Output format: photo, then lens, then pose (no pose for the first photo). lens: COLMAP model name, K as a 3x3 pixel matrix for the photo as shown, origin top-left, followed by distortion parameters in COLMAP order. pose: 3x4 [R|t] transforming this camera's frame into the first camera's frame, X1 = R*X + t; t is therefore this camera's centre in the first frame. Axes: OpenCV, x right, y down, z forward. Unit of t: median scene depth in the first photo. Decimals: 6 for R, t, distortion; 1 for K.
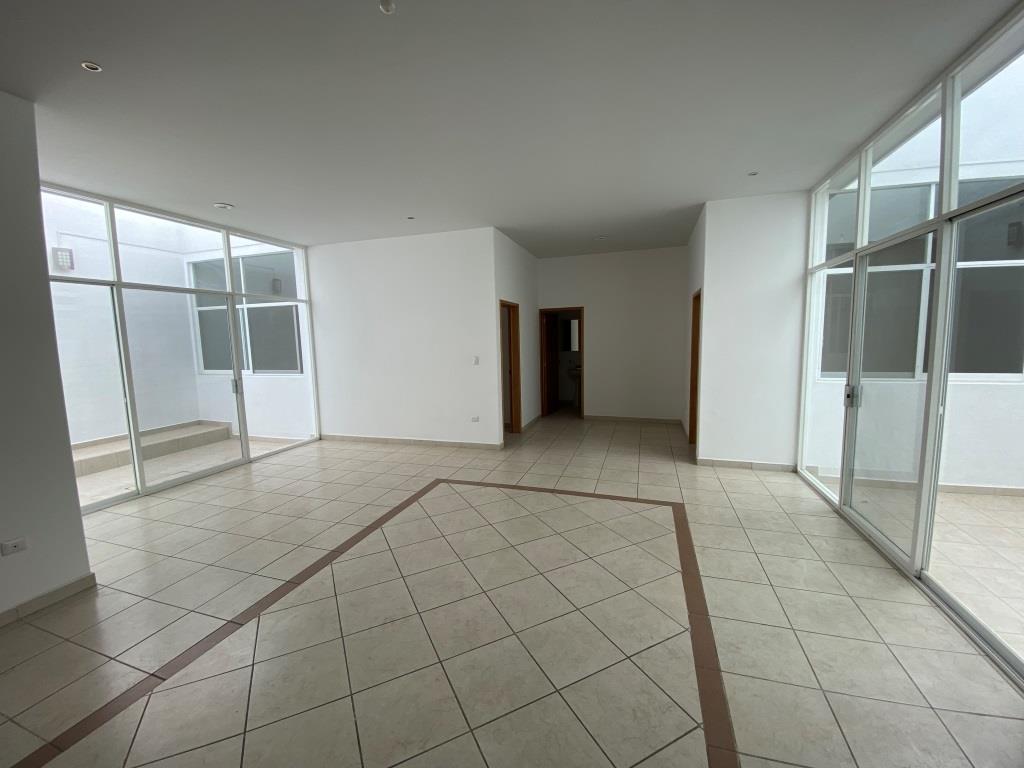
lens RADIAL K [[418.7, 0, 512.0], [0, 418.7, 384.0], [0, 0, 1]] dist [0.041391, -0.030635]
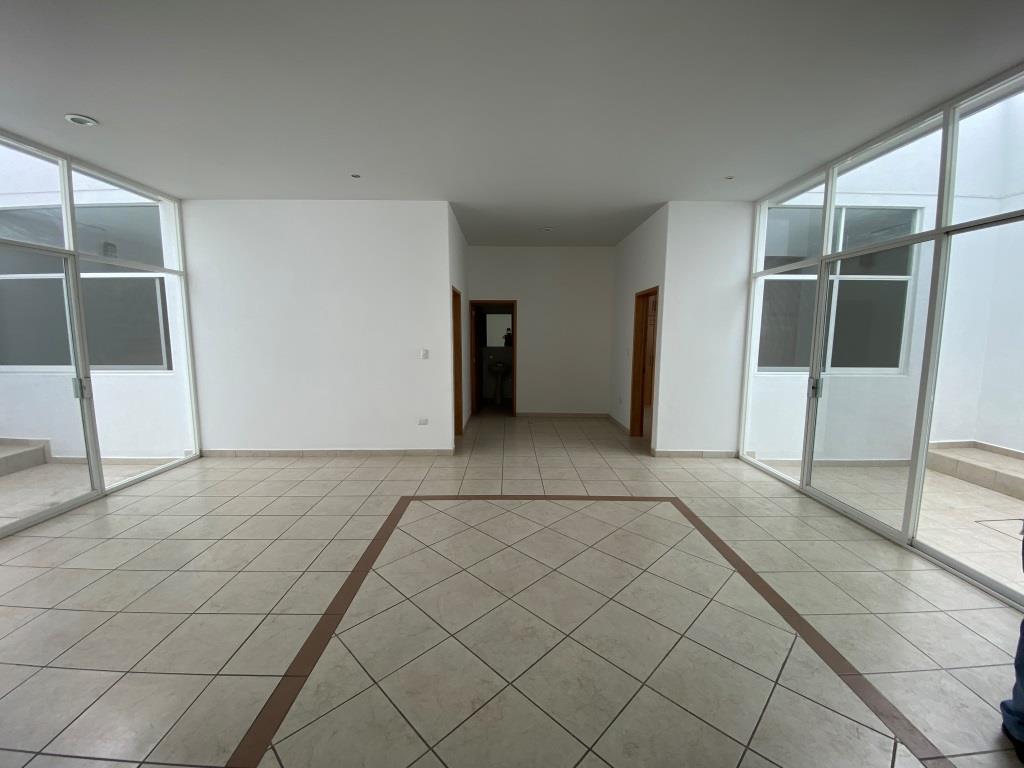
lens RADIAL K [[416.6, 0, 512.4], [0, 416.6, 385.0], [0, 0, 1]] dist [0.029897, -0.024779]
pose [[0.947711, -0.013586, 0.318841, -0.220061], [0.010835, 0.999887, 0.010398, 0.000704], [-0.318947, -0.006399, 0.947751, 0.143935]]
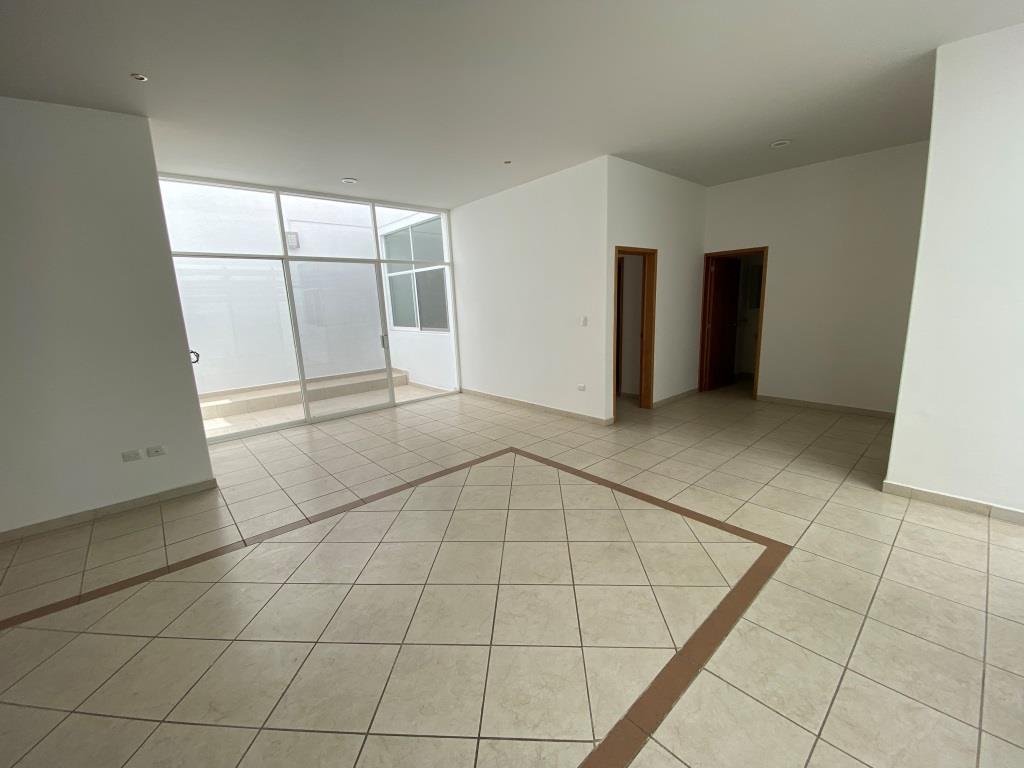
lens RADIAL K [[418.7, 0, 512.0], [0, 418.7, 384.0], [0, 0, 1]] dist [0.041391, -0.030635]
pose [[0.860891, 0.085650, -0.501529, 0.269902], [-0.035347, 0.993415, 0.108979, -0.018547], [0.507560, -0.076092, 0.858250, 0.187969]]
